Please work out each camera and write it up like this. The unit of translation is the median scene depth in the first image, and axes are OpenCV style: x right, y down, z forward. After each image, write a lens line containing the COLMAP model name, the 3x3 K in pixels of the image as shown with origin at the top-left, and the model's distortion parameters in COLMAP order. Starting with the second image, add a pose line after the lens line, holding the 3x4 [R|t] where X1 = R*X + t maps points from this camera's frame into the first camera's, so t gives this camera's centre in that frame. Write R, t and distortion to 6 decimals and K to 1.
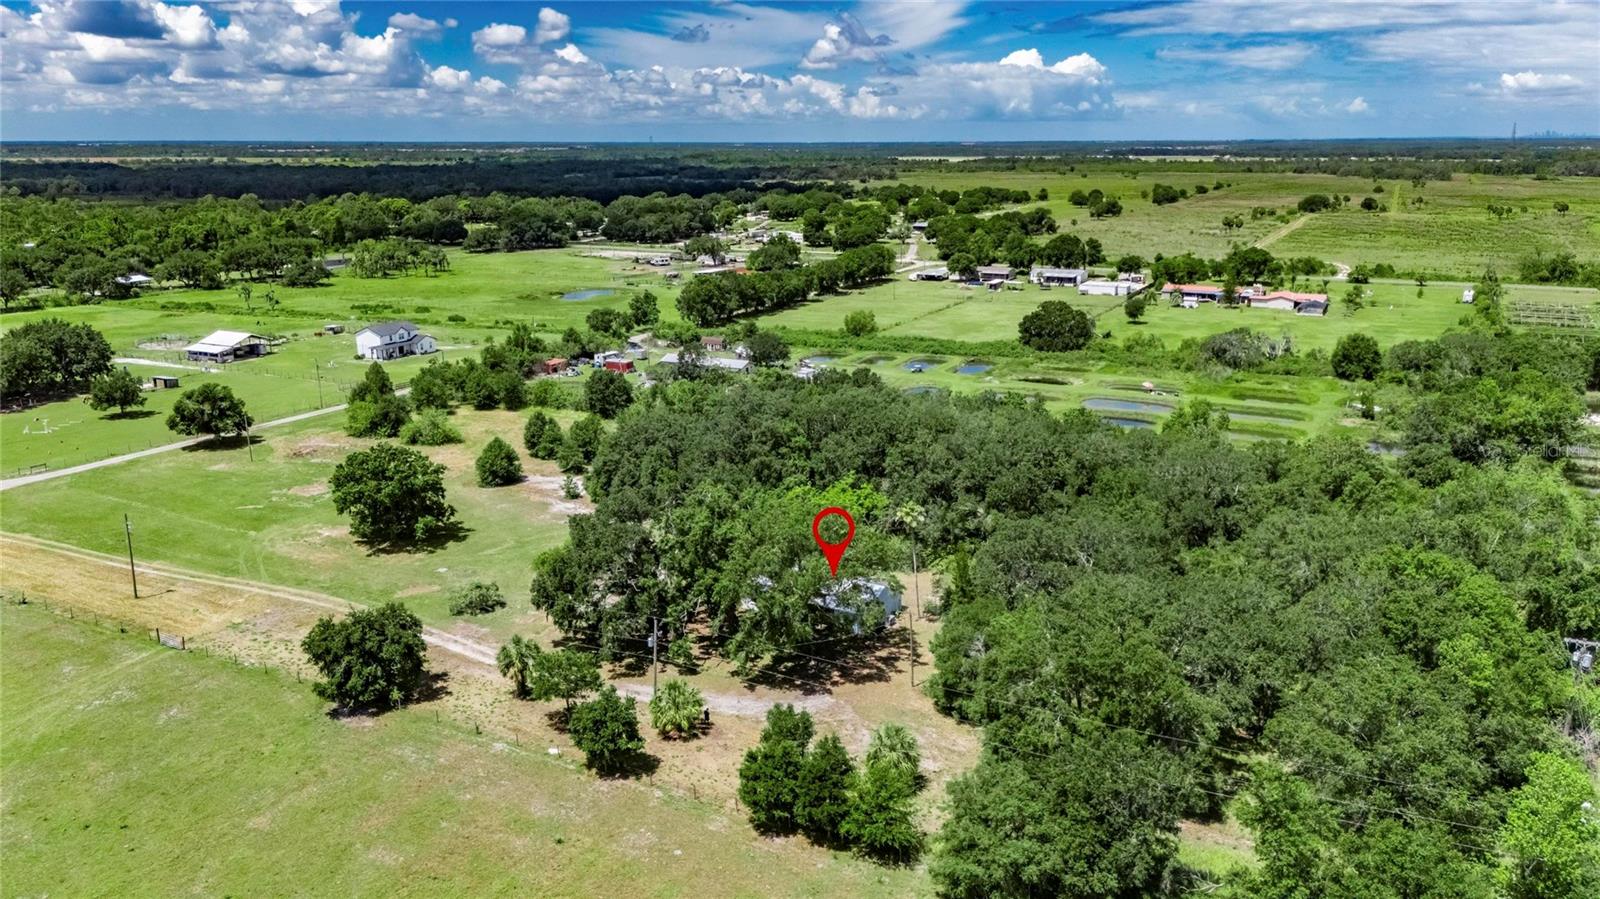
lens RADIAL K [[1193.3, 0, 798.8], [0, 1193.3, 451.3], [0, 0, 1]] dist [0.060640, -0.054340]
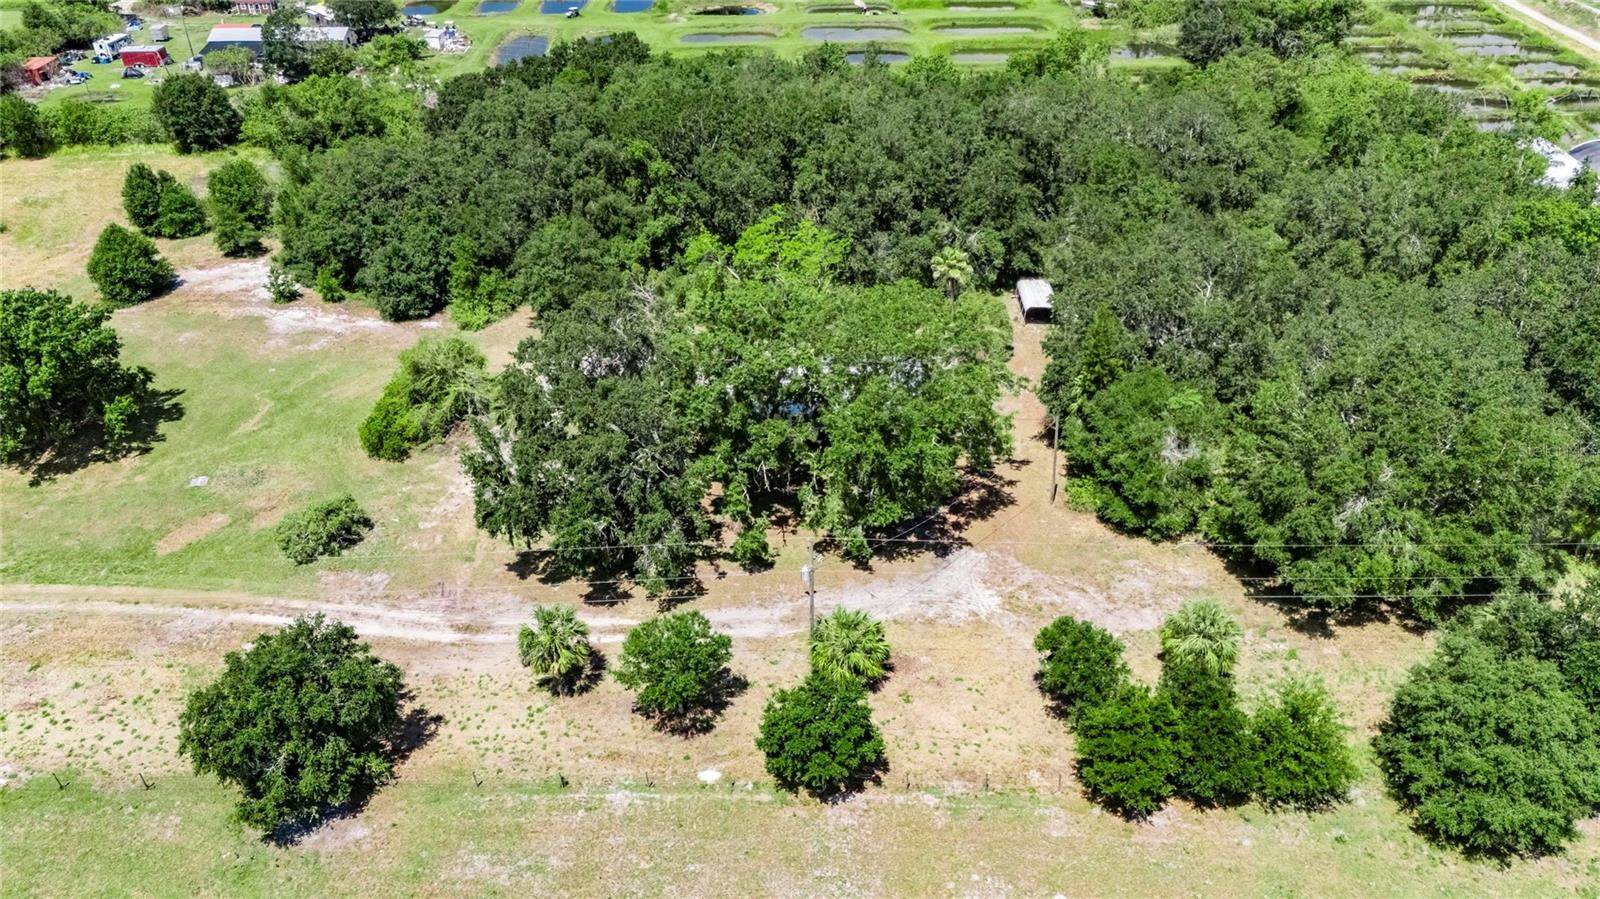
lens RADIAL K [[1193.3, 0, 808.3], [0, 1193.3, 450.7], [0, 0, 1]] dist [0.060640, -0.054340]
pose [[0.889095, -0.257308, 0.378554, -0.214074], [0.127770, 0.933678, 0.334544, -0.071380], [-0.439529, -0.249073, 0.863005, 0.284502]]
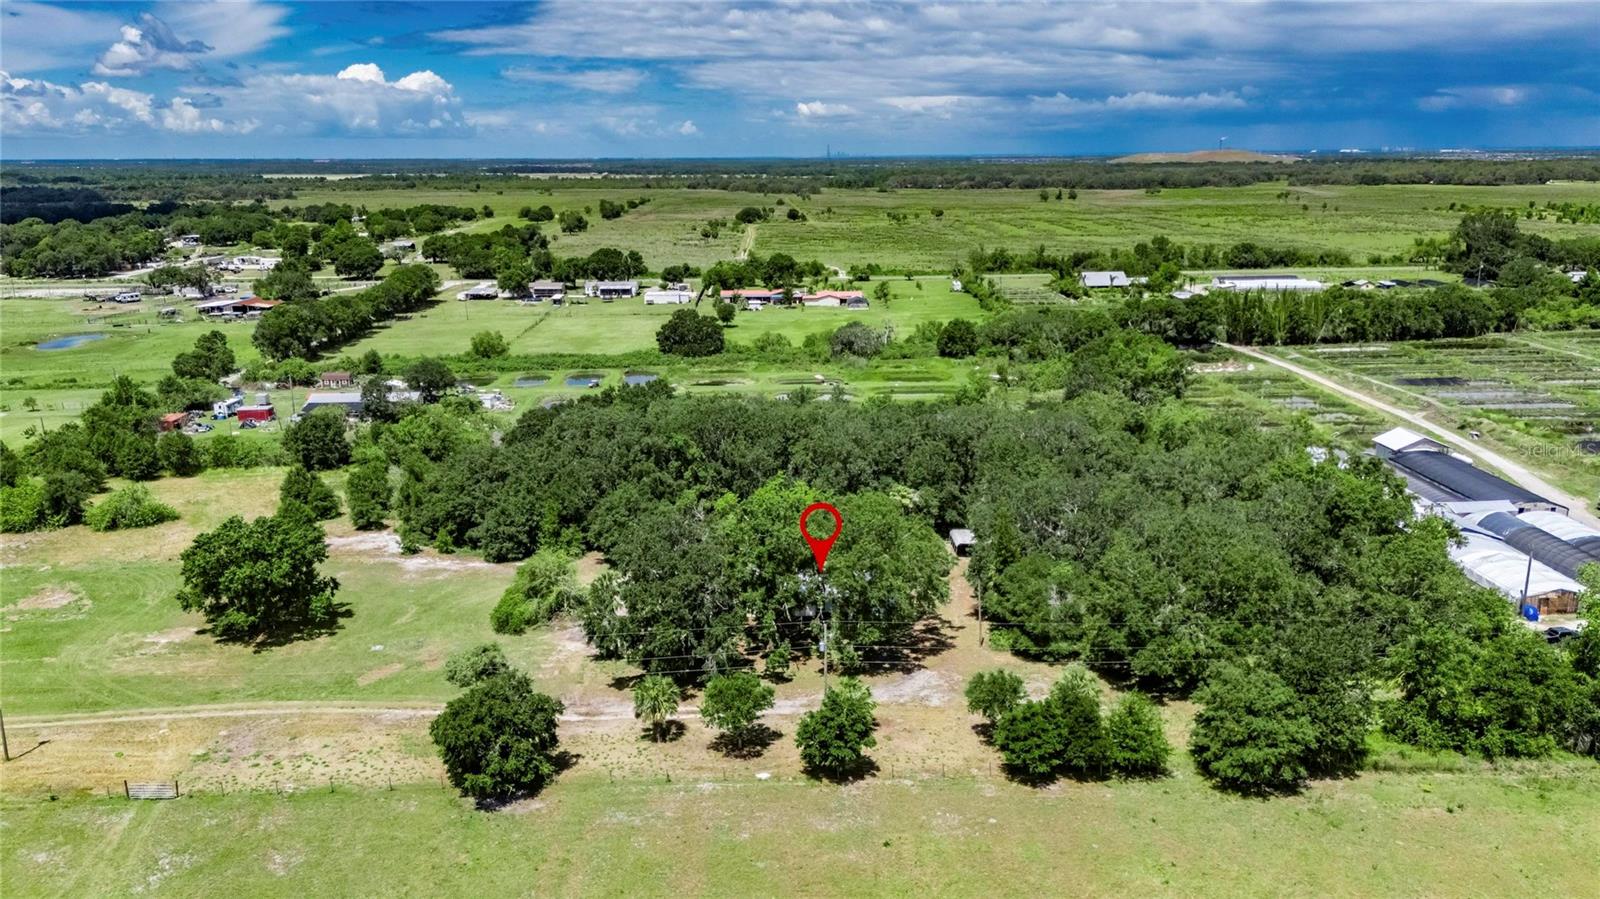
lens RADIAL K [[1193.3, 0, 808.8], [0, 1193.3, 451.4], [0, 0, 1]] dist [0.060640, -0.054340]
pose [[0.866351, -0.124146, 0.483760, -0.368483], [0.130996, 0.991186, 0.019768, -0.015388], [-0.481950, 0.046245, 0.874978, 0.072612]]
